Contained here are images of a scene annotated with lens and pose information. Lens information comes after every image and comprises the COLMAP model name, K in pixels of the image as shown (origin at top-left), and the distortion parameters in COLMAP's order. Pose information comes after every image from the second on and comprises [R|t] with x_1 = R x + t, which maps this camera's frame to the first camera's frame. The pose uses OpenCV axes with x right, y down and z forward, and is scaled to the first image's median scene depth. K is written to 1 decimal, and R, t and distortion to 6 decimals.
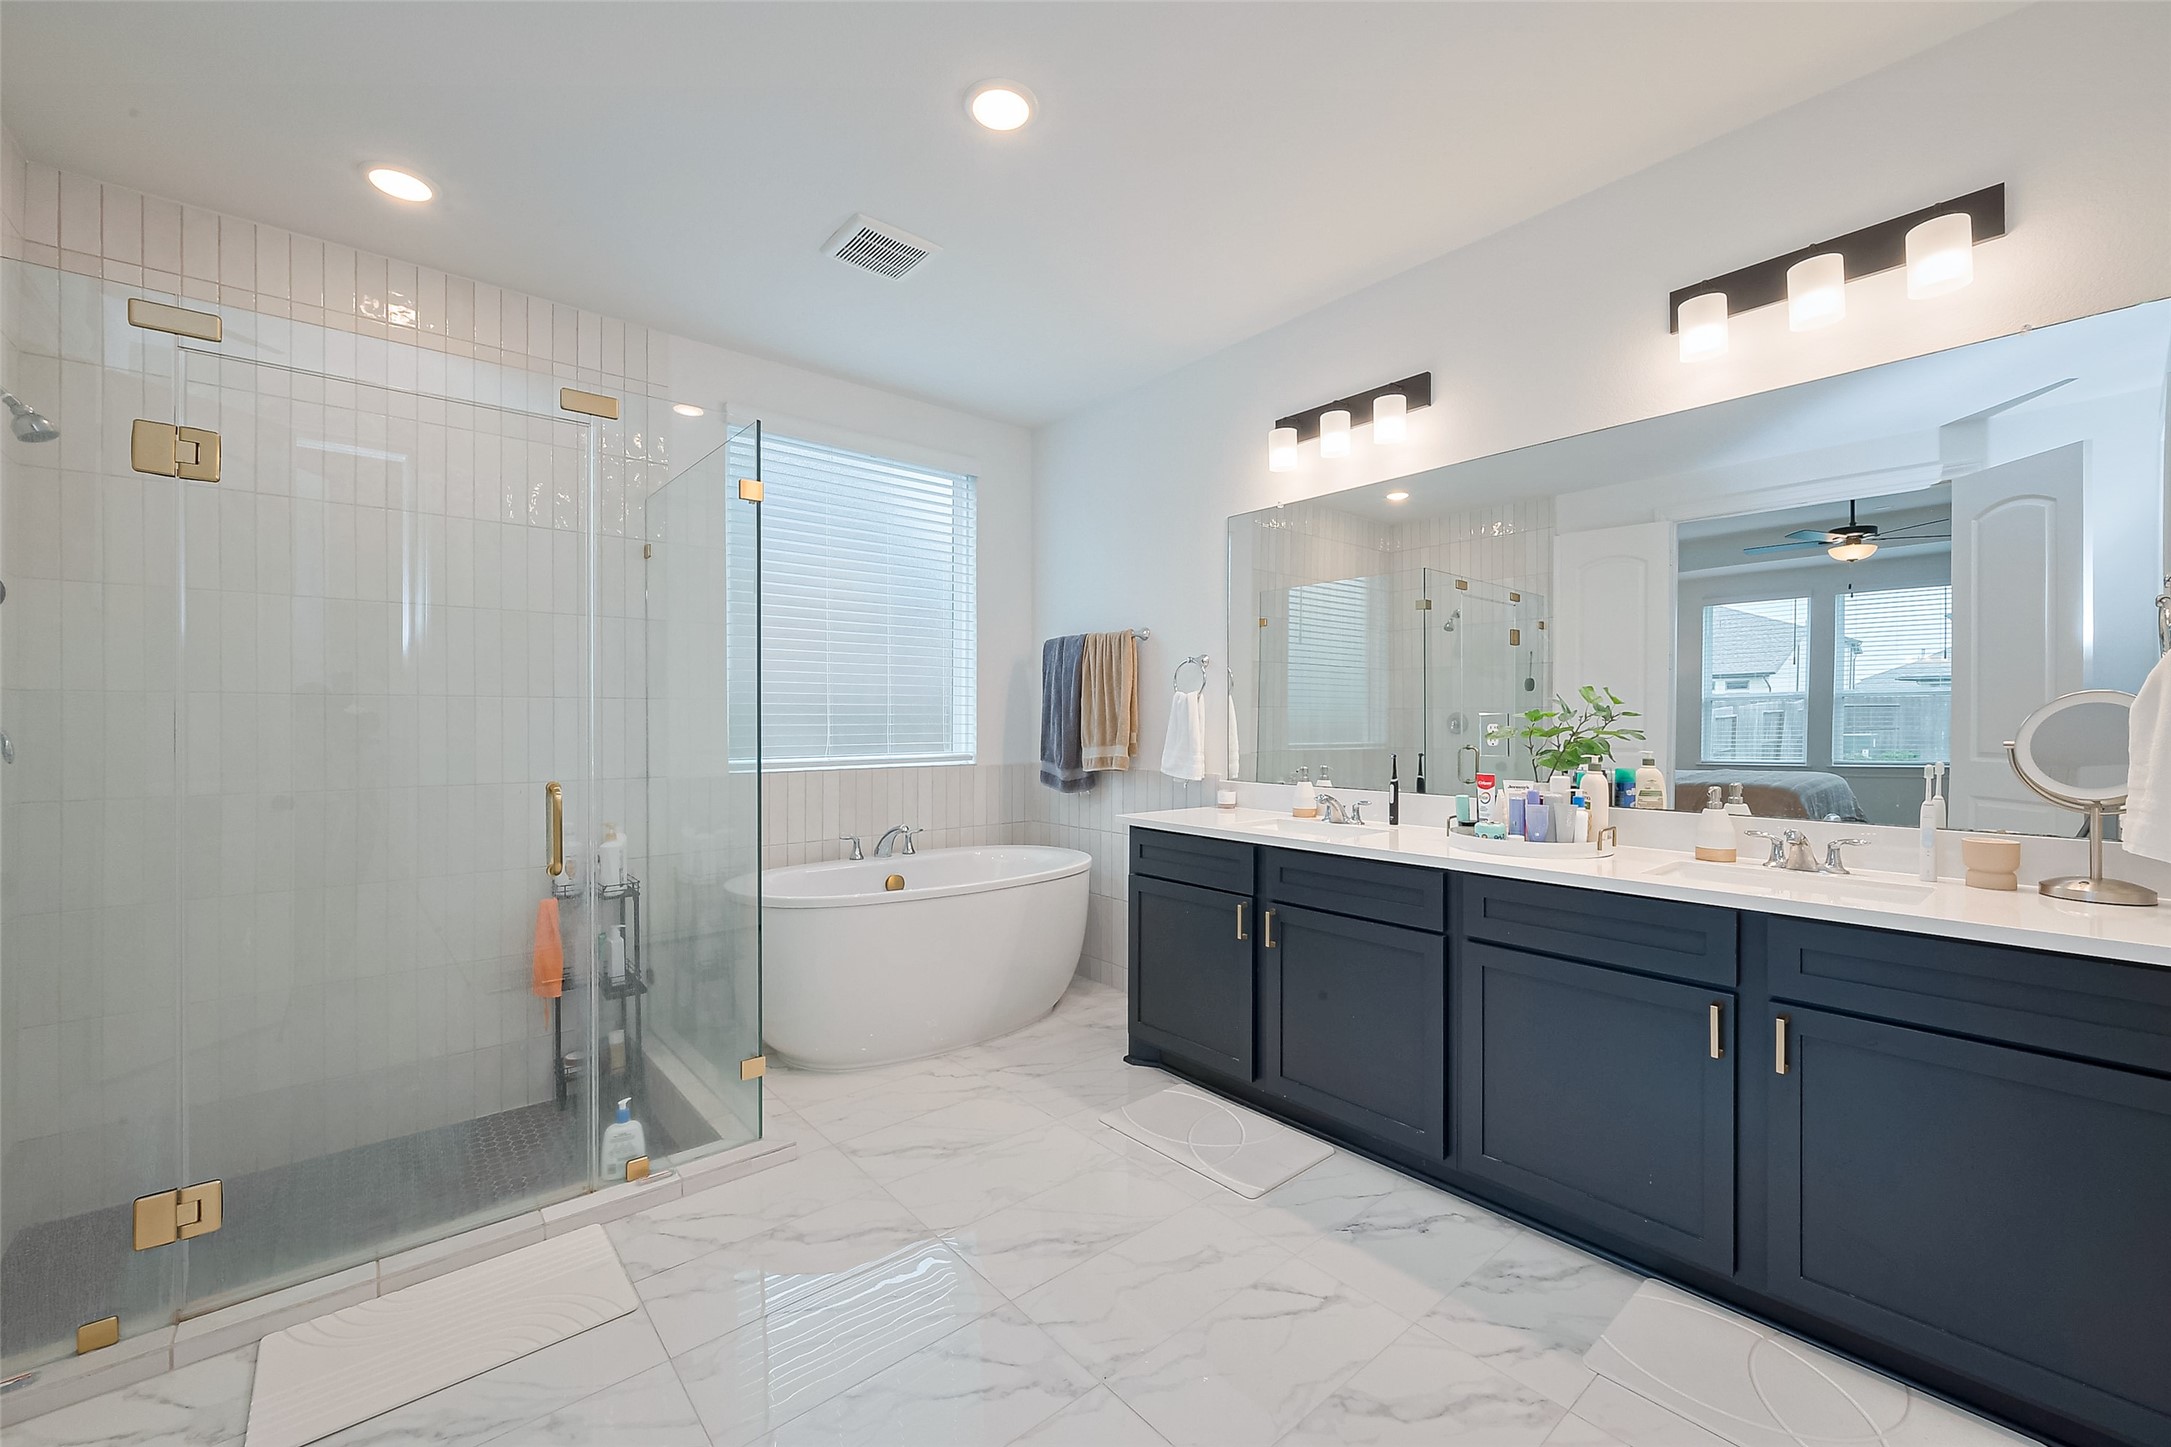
lens RADIAL K [[857.7, 0, 1089.4], [0, 857.7, 721.5], [0, 0, 1]] dist [-0.001229, -0.000034]
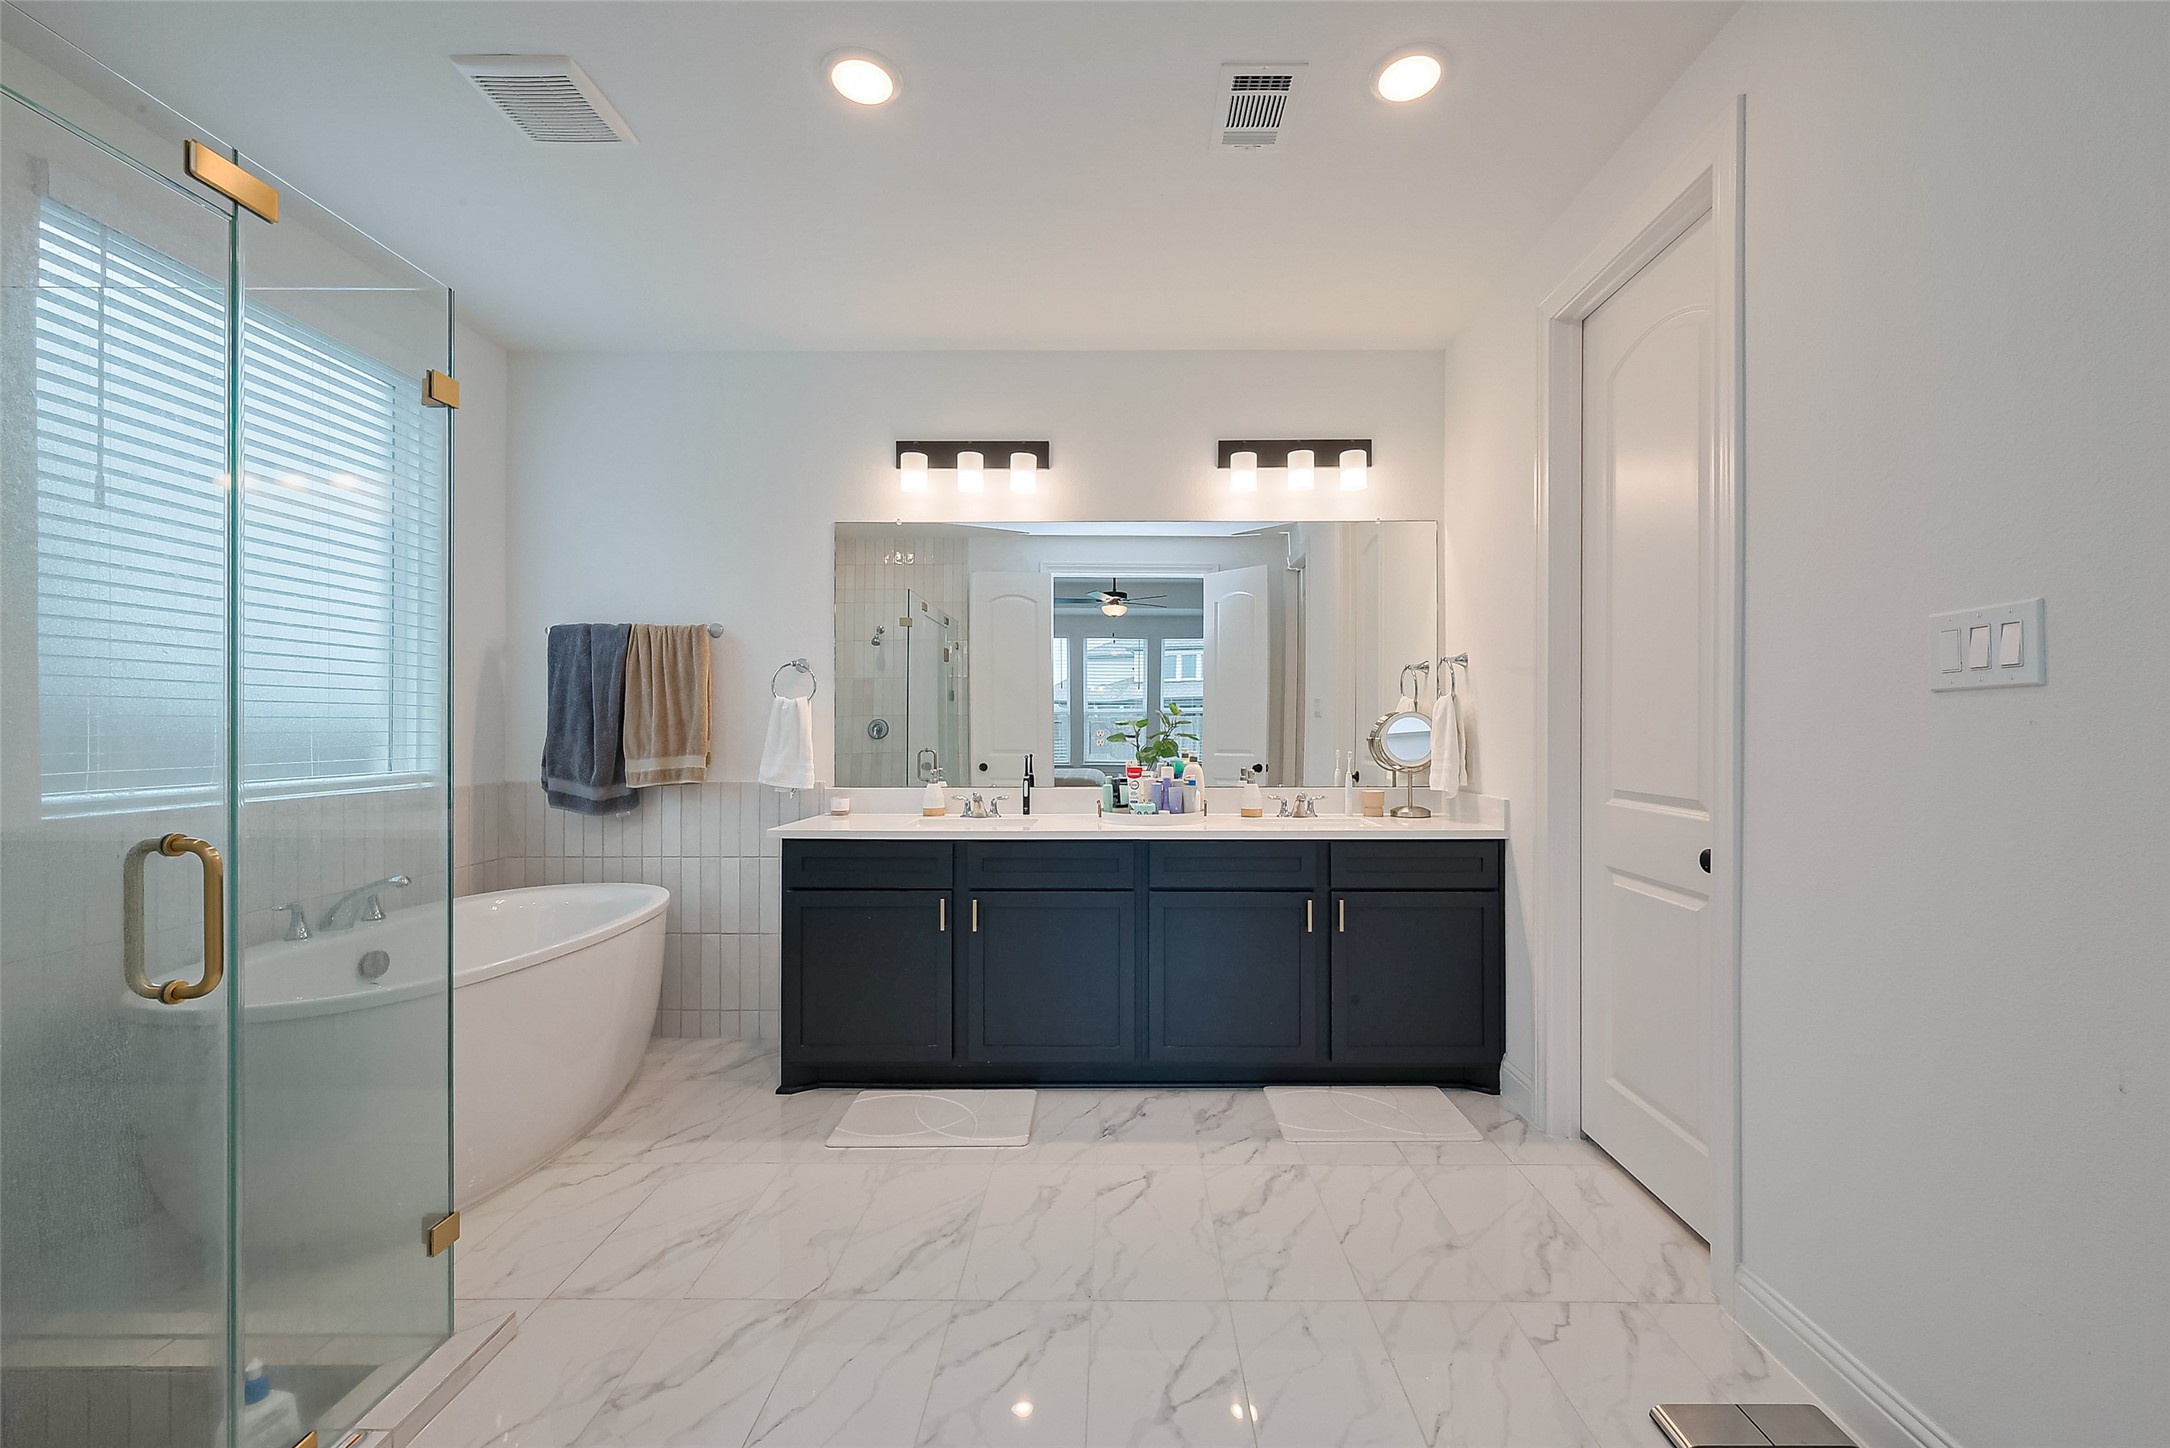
lens RADIAL K [[877.4, 0, 1109.1], [0, 877.4, 726.8], [0, 0, 1]] dist [-0.001405, 0.000607]
pose [[0.652178, 0.000751, 0.758065, -0.436058], [0.001644, 0.999996, -0.002405, 0.001752], [-0.758064, 0.002815, 0.652174, 0.106951]]
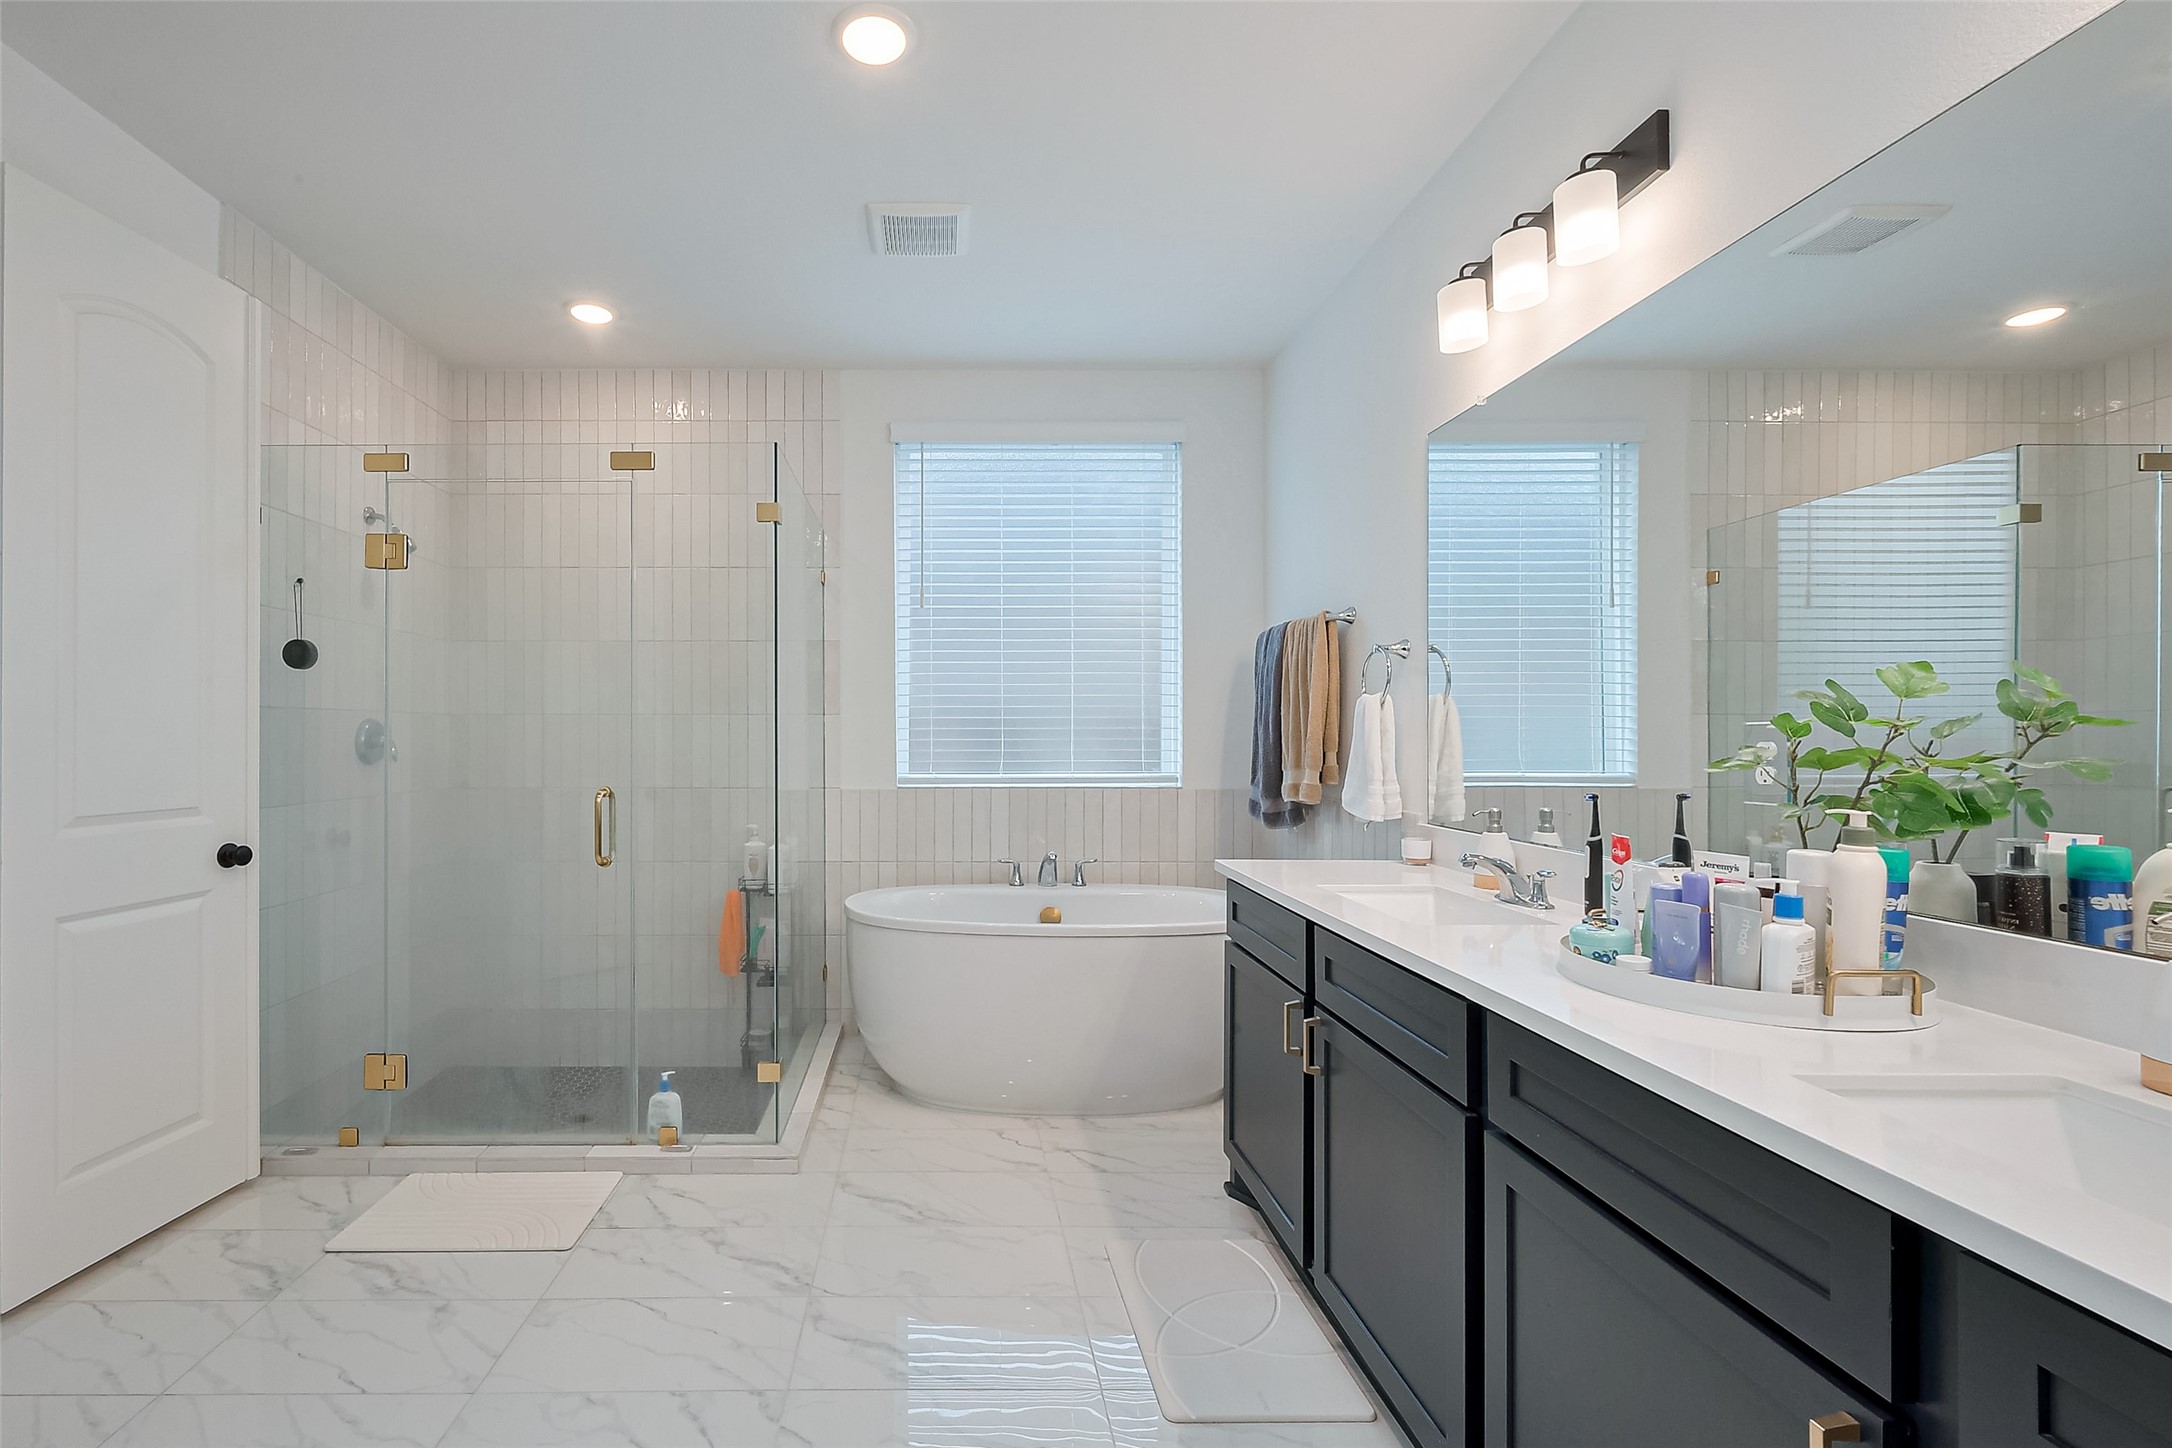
lens RADIAL K [[940.7, 0, 947.2], [0, 940.7, 730.9], [0, 0, 1]] dist [-0.003257, -0.000581]
pose [[0.765661, -0.001769, -0.643242, 0.377905], [-0.001423, 0.999989, -0.004444, -0.000940], [0.643243, 0.004318, 0.765650, 0.206042]]
